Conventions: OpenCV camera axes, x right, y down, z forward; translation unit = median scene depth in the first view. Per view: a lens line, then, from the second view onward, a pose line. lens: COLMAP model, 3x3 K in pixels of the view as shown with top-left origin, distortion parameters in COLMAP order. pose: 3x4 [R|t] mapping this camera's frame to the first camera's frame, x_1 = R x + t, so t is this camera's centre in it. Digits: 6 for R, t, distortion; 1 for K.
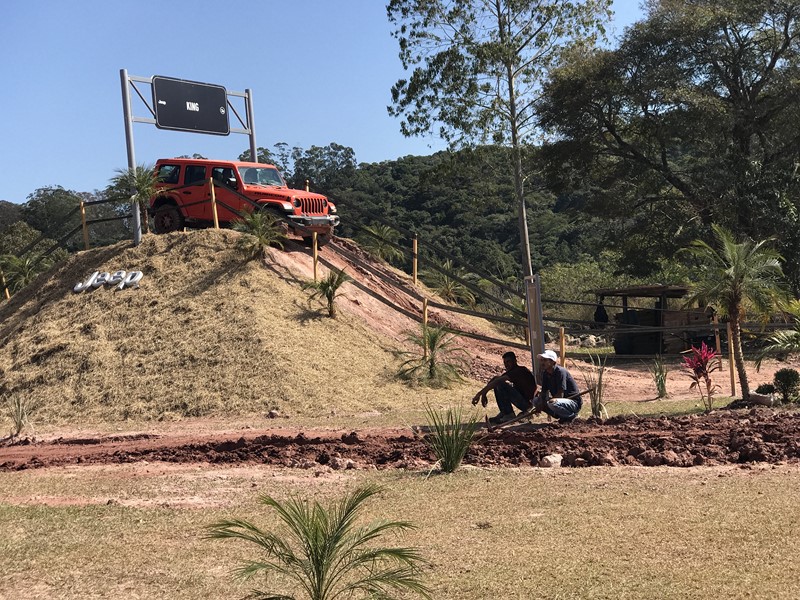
lens RADIAL K [[1318.9, 0, 400.0], [0, 1318.9, 300.0], [0, 0, 1]] dist [0.030410, 0.073082]
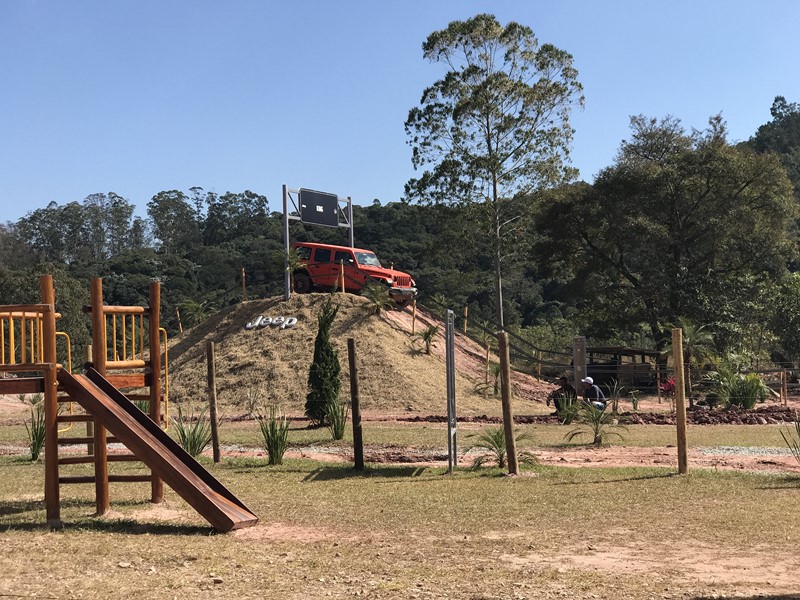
lens RADIAL K [[1339.7, 0, 400.0], [0, 1339.7, 300.0], [0, 0, 1]] dist [-0.032722, 0.090444]
pose [[0.994639, 0.059813, 0.084357, -0.202904], [-0.056570, 0.997584, -0.040334, 0.013267], [-0.086566, 0.035346, 0.995619, -0.551514]]
